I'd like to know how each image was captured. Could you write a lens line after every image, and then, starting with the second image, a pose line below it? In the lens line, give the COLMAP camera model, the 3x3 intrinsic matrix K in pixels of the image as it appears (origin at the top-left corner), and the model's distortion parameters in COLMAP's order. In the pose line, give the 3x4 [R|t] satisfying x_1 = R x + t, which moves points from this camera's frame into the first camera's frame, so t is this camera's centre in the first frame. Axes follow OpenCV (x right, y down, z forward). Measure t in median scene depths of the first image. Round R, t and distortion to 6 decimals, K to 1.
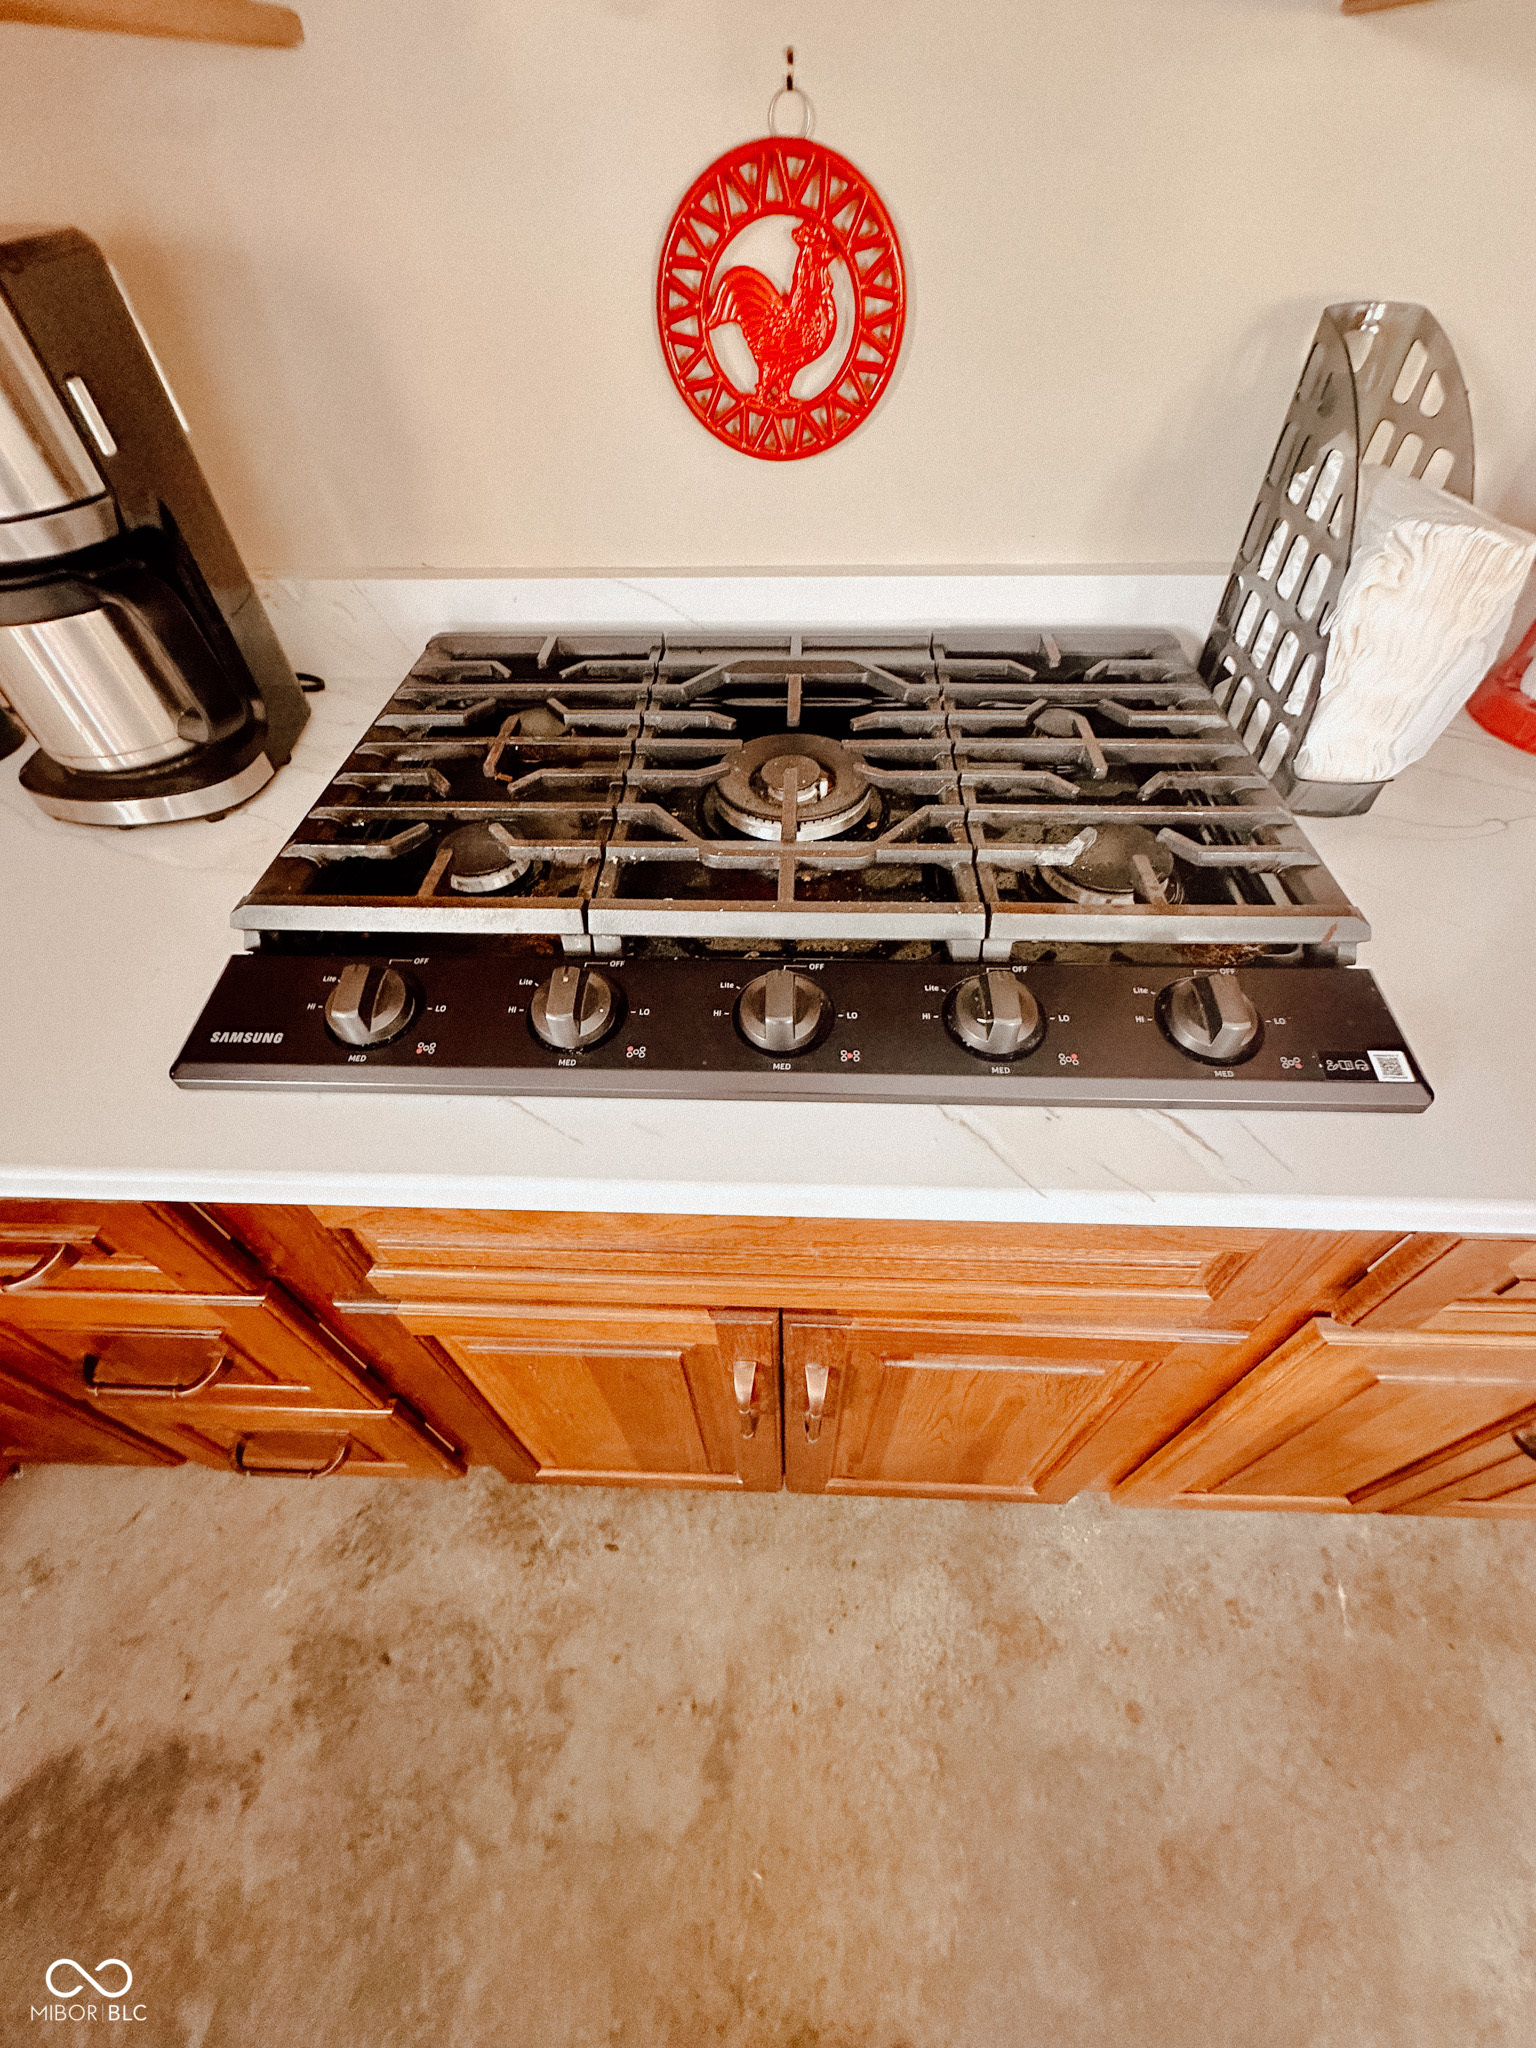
lens RADIAL K [[829.6, 0, 770.0], [0, 829.6, 1030.5], [0, 0, 1]] dist [0.000621, 0.000498]
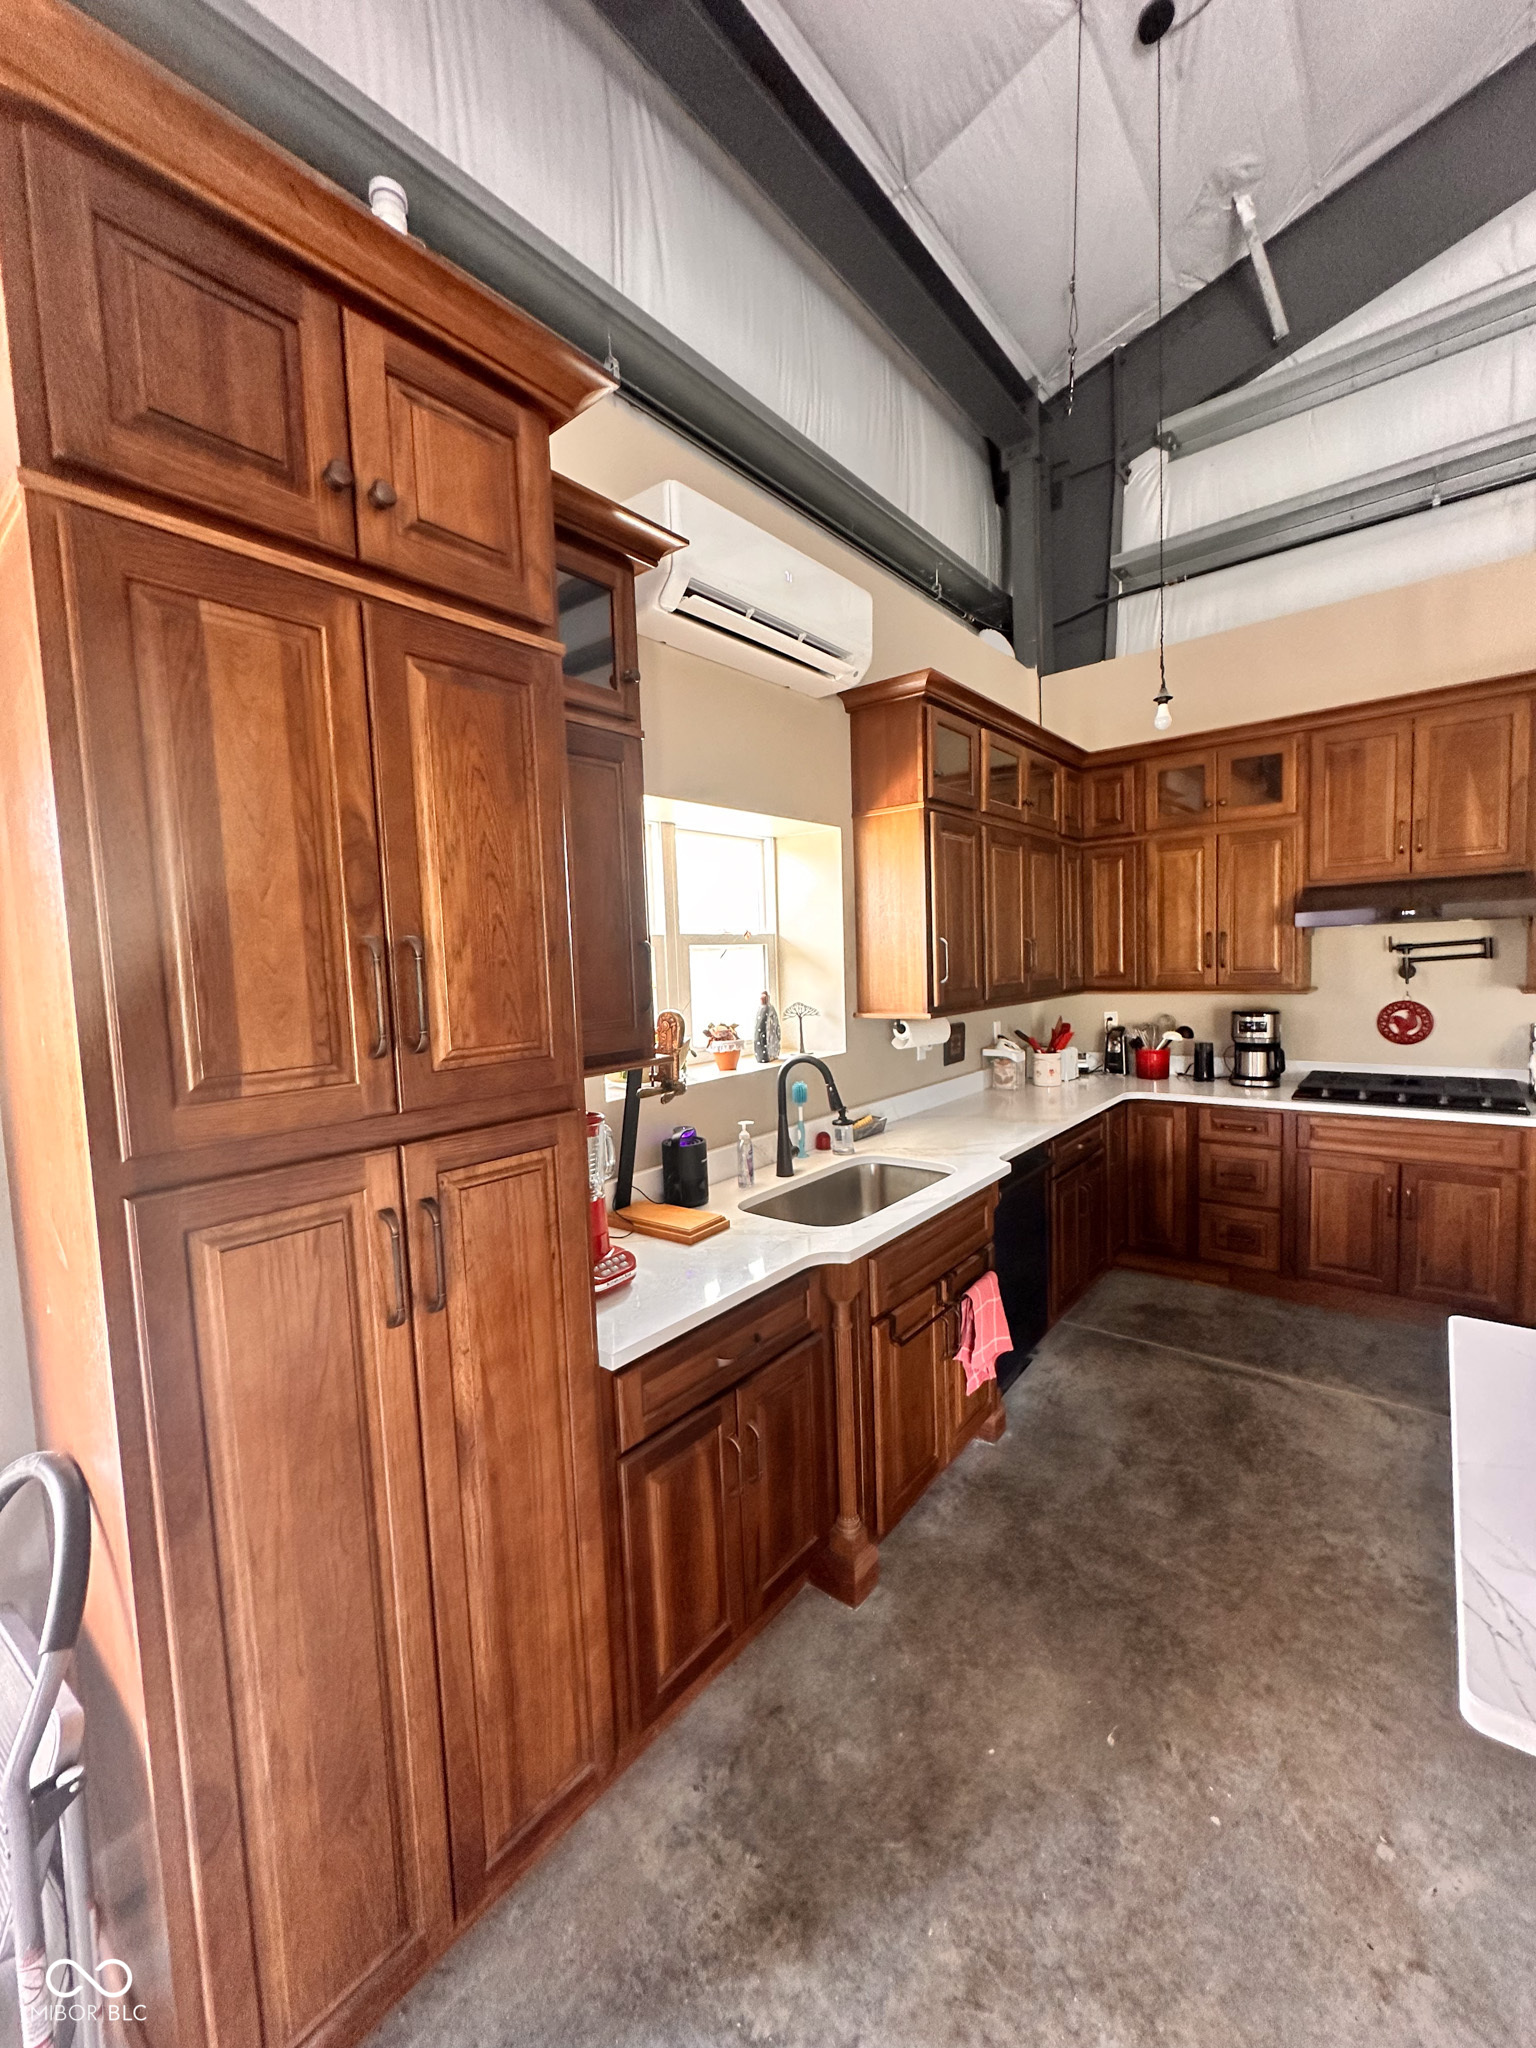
lens RADIAL K [[829.6, 0, 768.3], [0, 829.6, 1024.3], [0, 0, 1]] dist [0.000621, 0.000498]
pose [[0.798382, 0.033636, -0.601211, -0.045134], [-0.434321, 0.723727, -0.536269, 3.745284], [0.417075, 0.689266, 0.592420, -3.826236]]
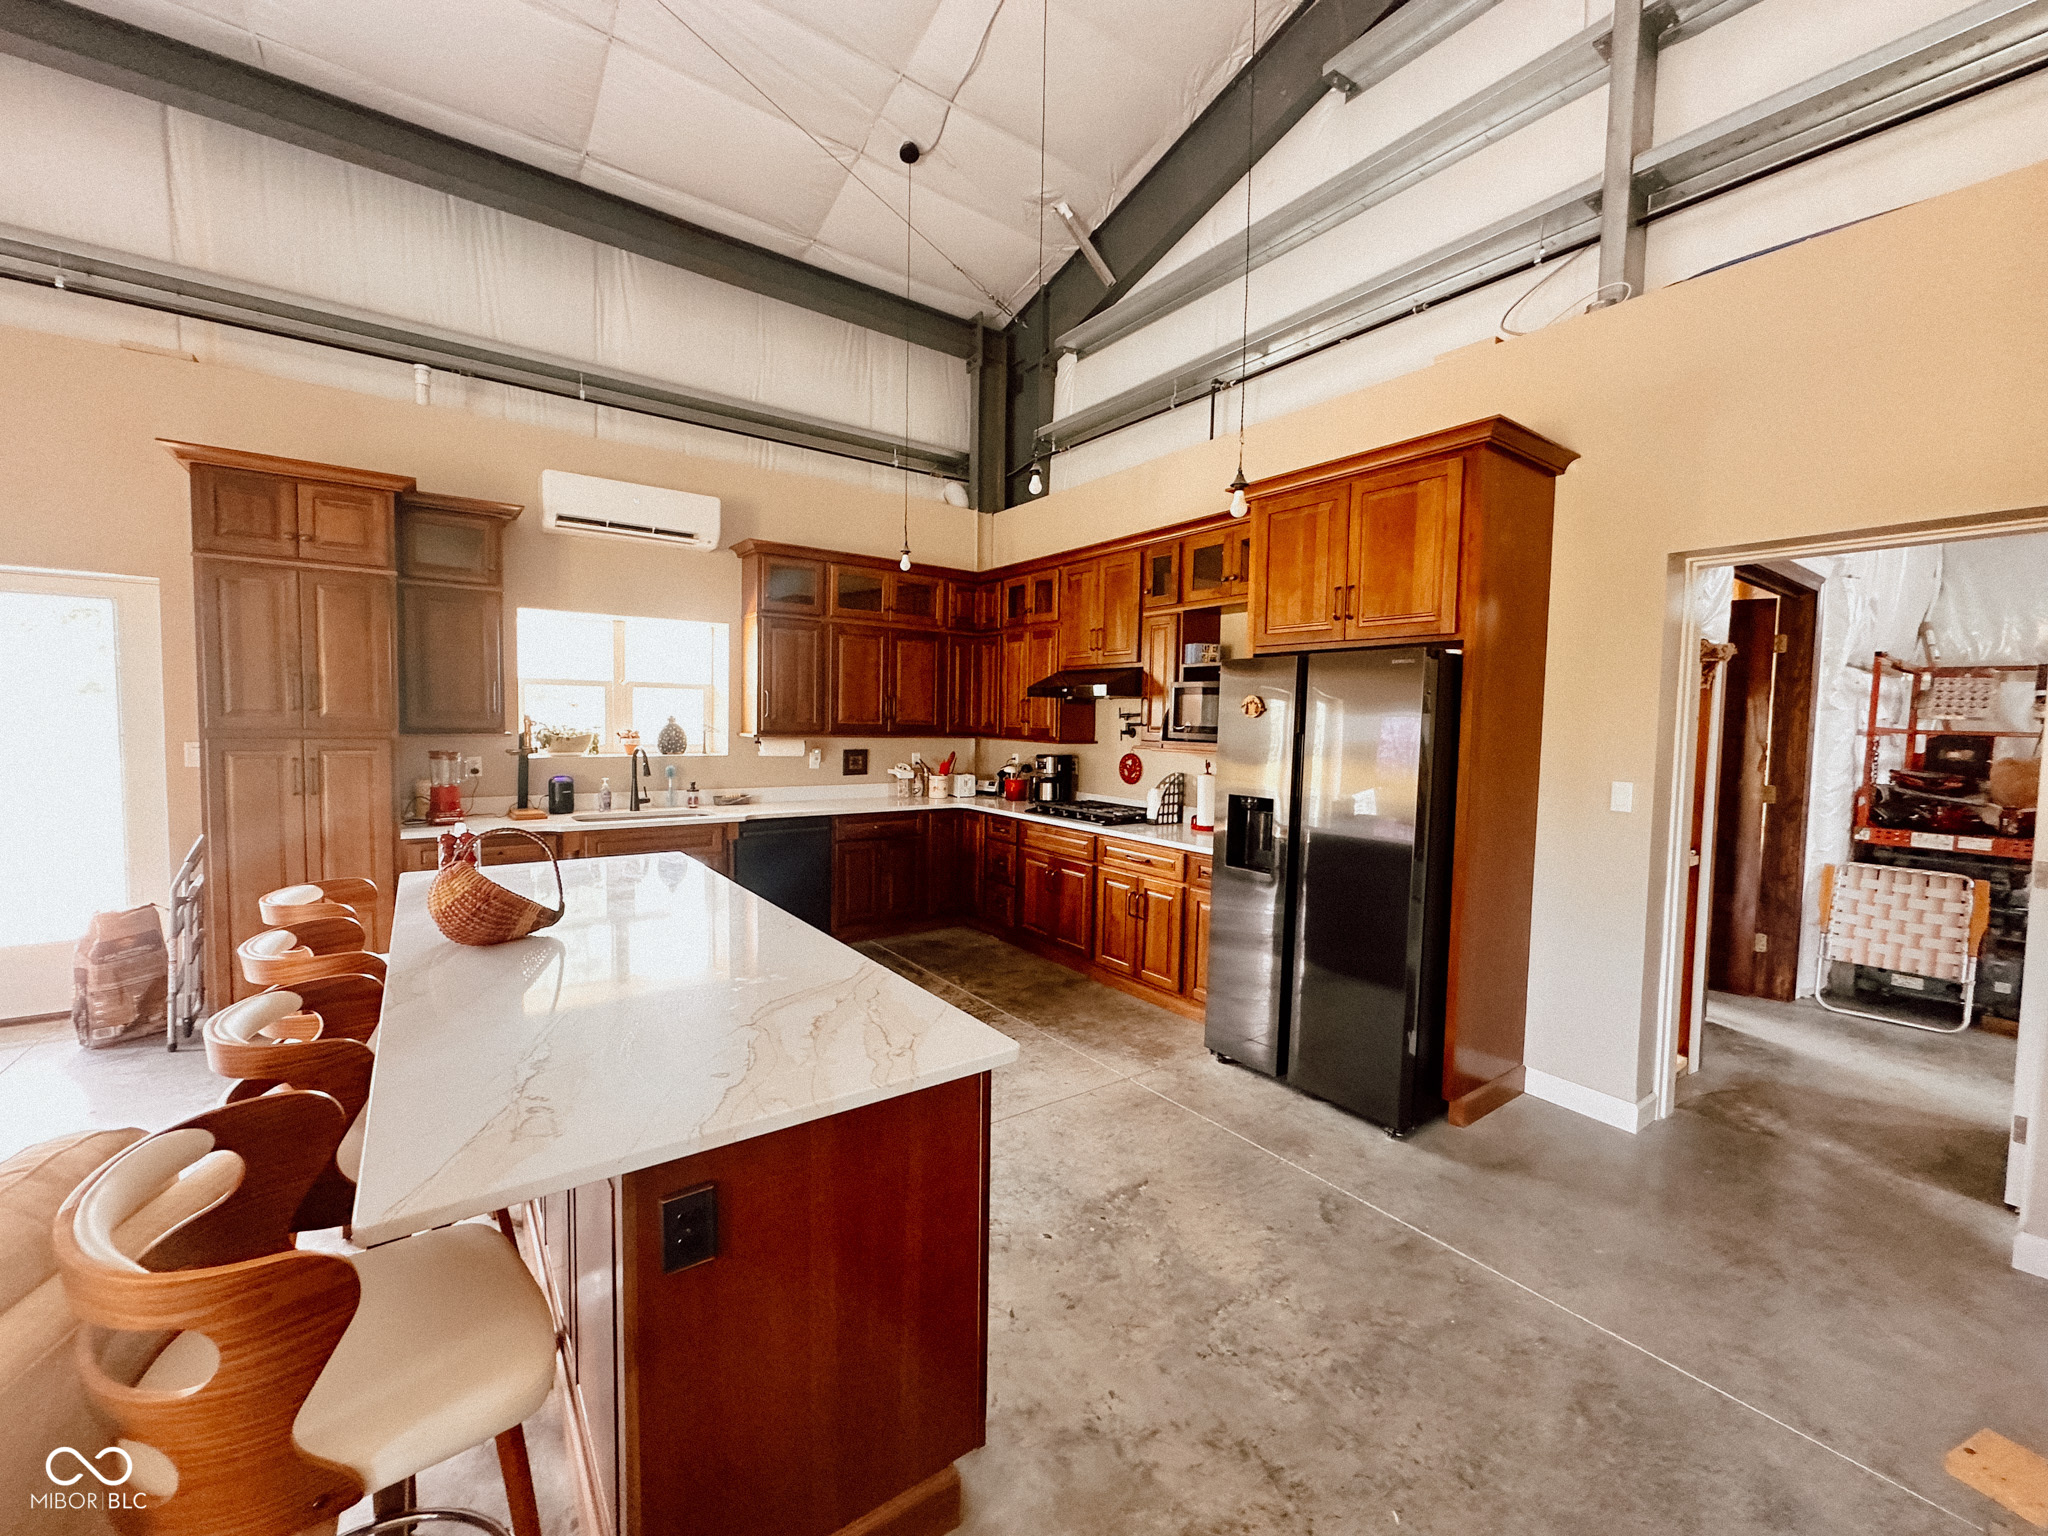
lens RADIAL K [[829.6, 0, 1012.8], [0, 829.6, 764.9], [0, 0, 1]] dist [0.000621, 0.000498]
pose [[0.609132, 0.077945, -0.789229, 5.197770], [-0.614640, 0.675281, -0.407692, 2.853577], [0.501174, 0.733430, 0.459243, -3.034582]]
